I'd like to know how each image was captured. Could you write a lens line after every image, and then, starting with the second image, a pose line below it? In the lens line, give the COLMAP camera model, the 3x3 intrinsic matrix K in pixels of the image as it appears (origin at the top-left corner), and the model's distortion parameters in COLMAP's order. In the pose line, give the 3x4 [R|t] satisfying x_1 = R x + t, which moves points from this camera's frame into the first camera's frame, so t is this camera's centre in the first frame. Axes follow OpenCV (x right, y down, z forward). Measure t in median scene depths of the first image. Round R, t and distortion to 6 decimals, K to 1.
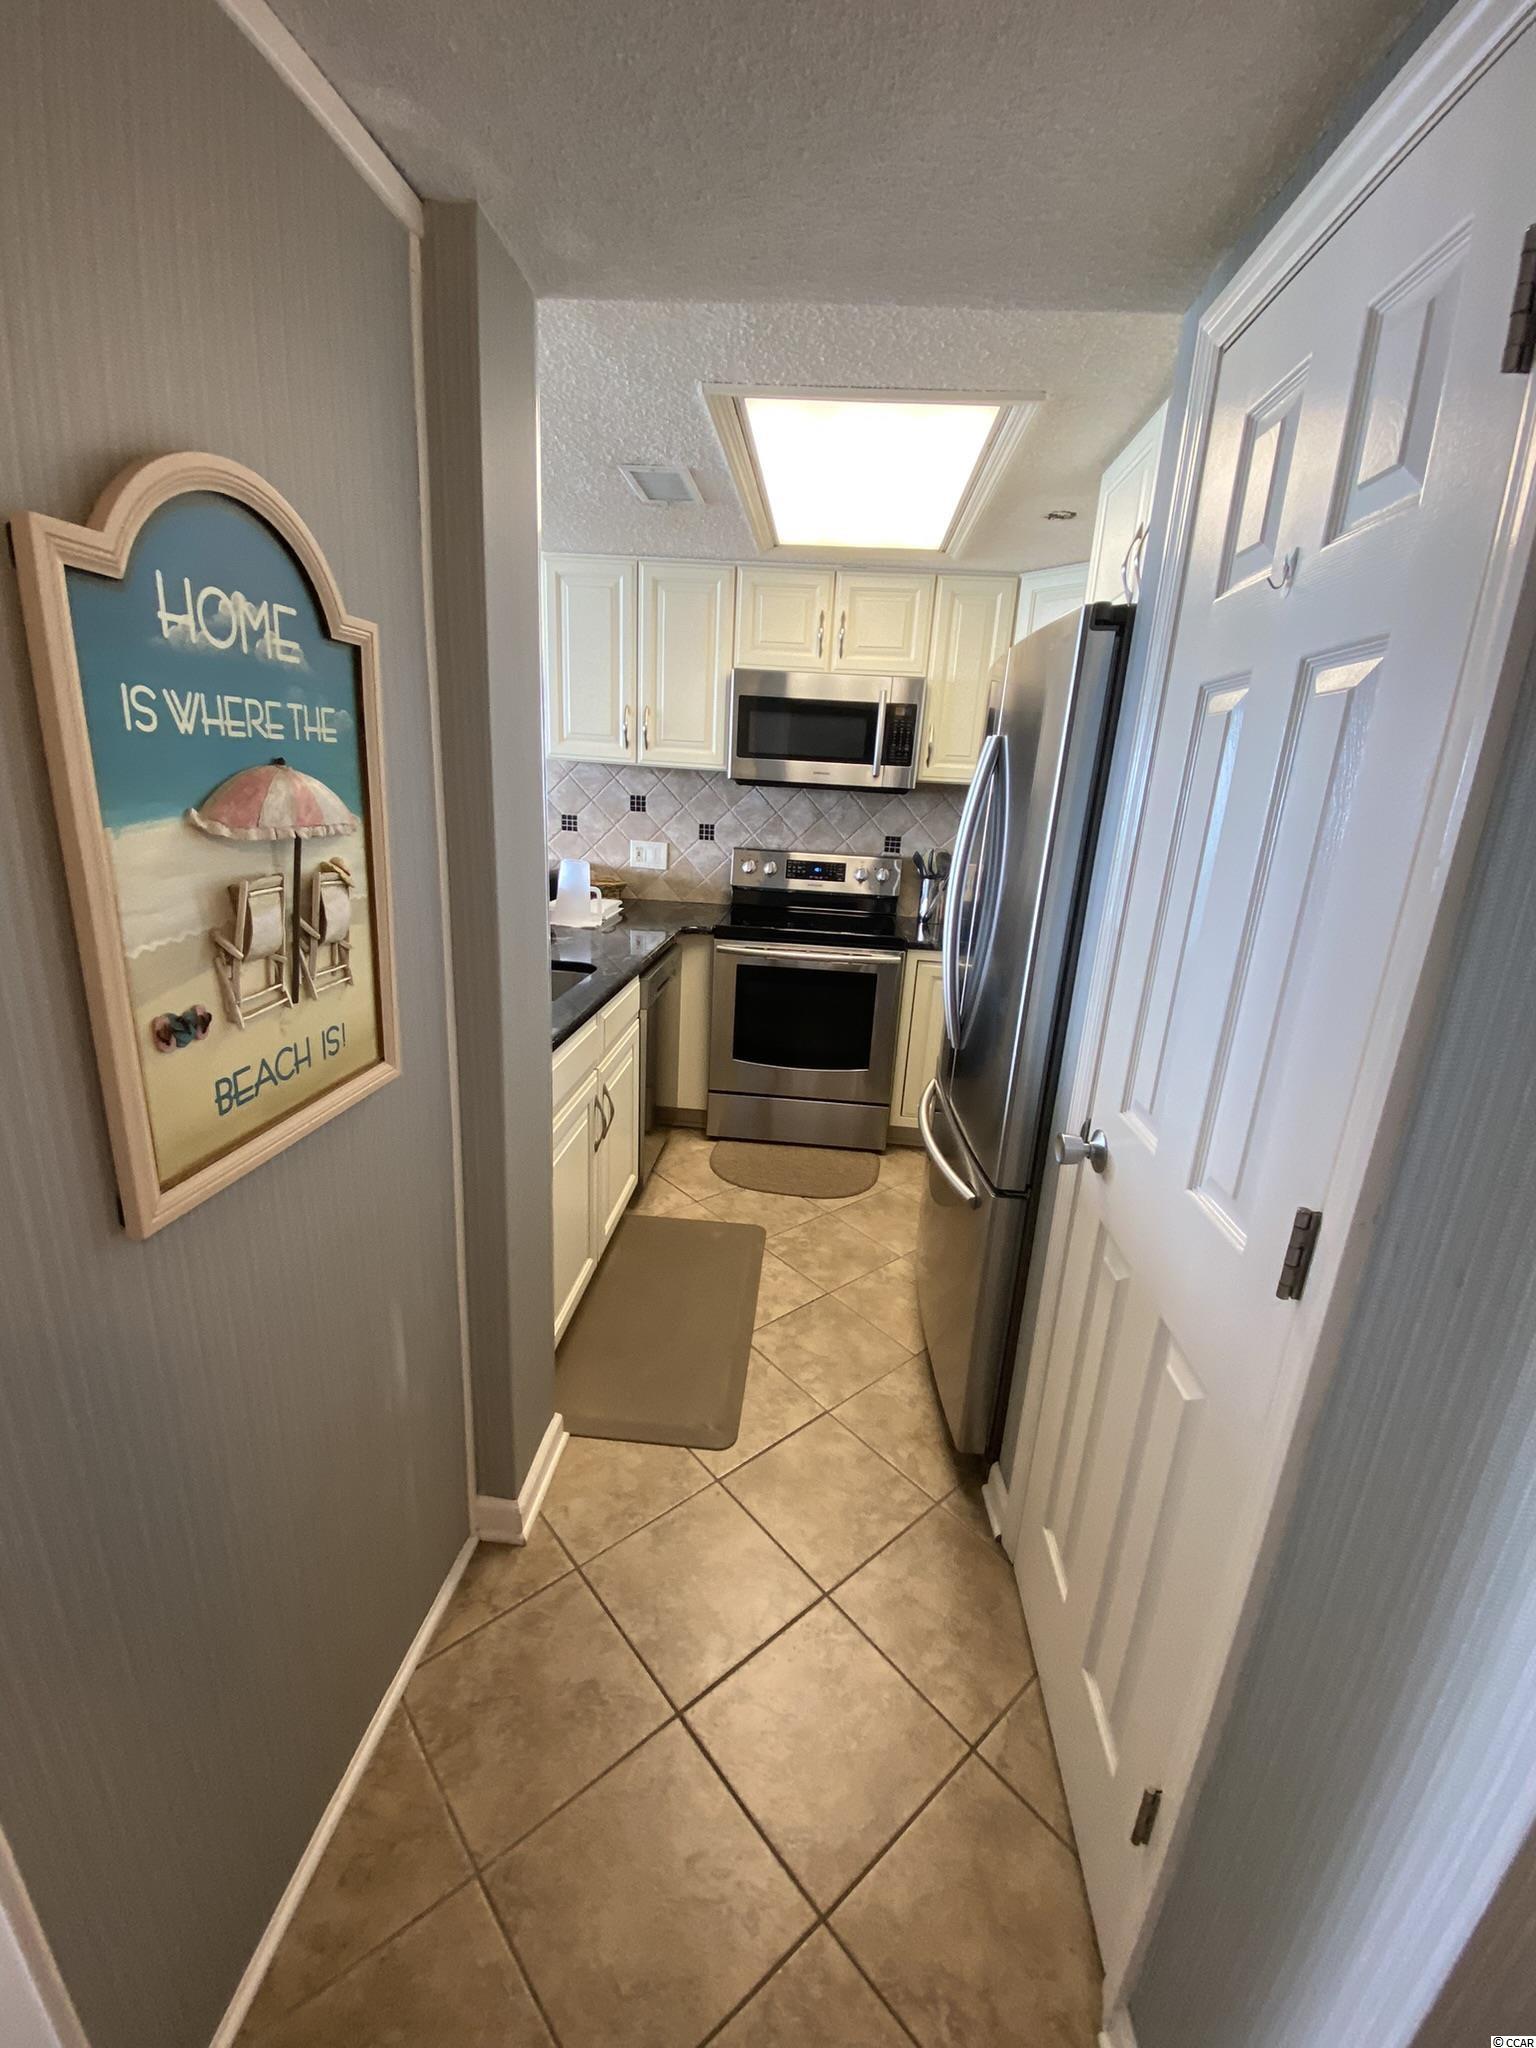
lens RADIAL K [[838.8, 0, 773.4], [0, 838.8, 1020.0], [0, 0, 1]] dist [0.026031, -0.023465]
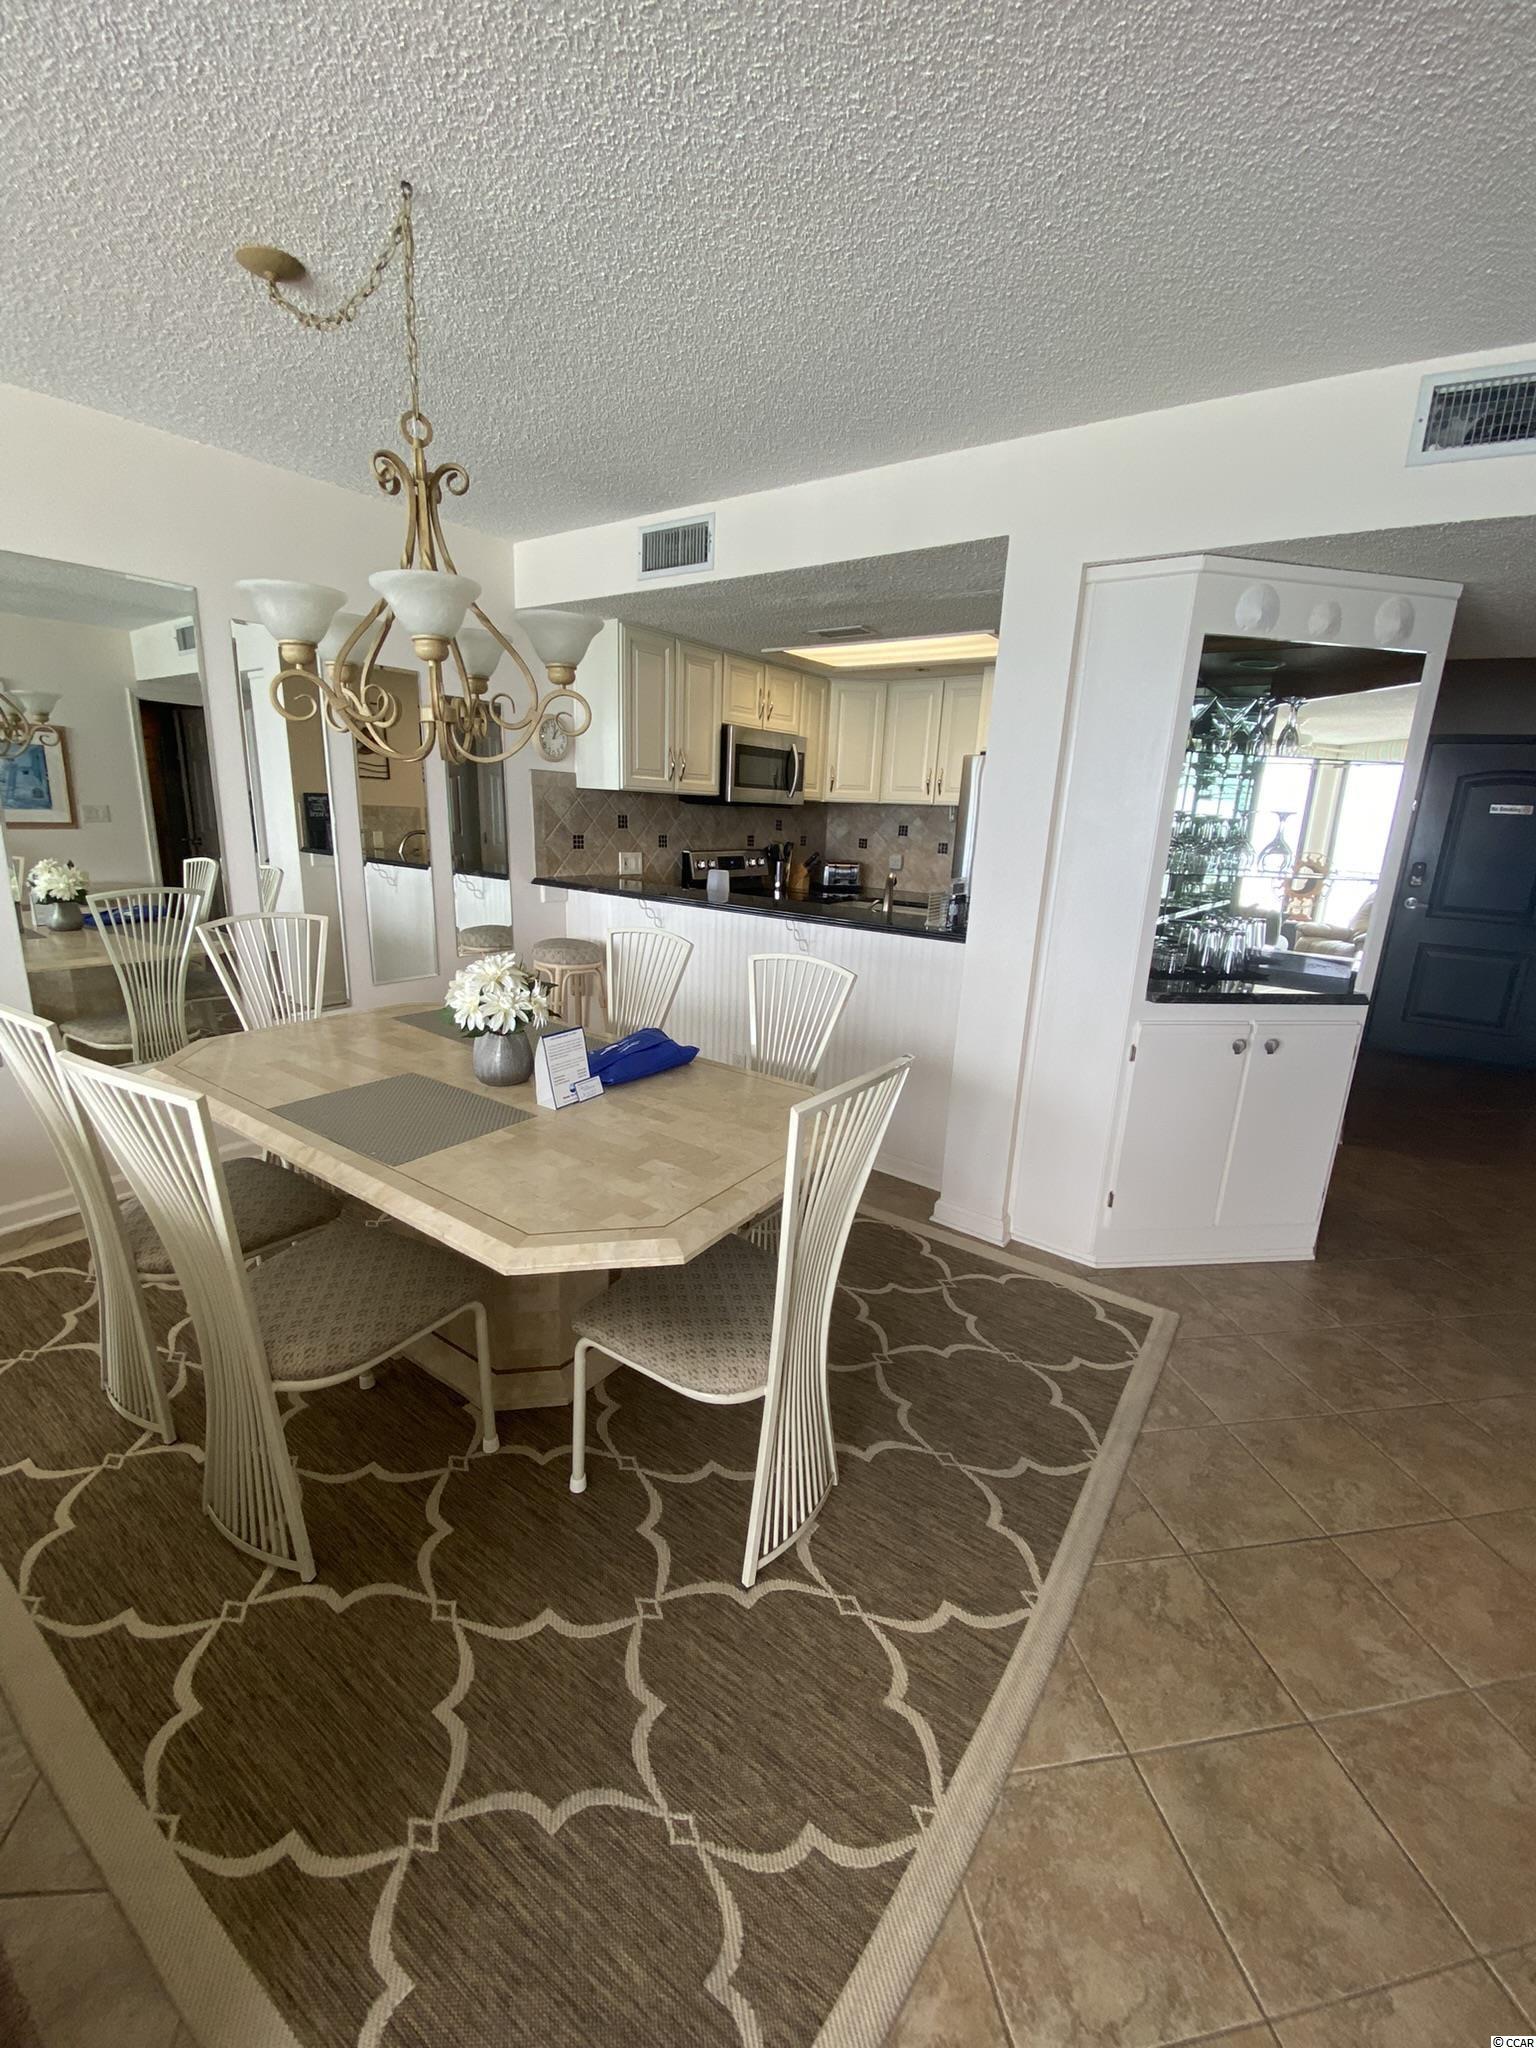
lens RADIAL K [[838.8, 0, 773.4], [0, 838.8, 1020.0], [0, 0, 1]] dist [0.026031, -0.023465]
pose [[0.512298, -0.247124, 0.822484, -1.104524], [0.220751, 0.963418, 0.151970, -0.120174], [-0.829952, 0.103711, 0.548110, 0.195906]]
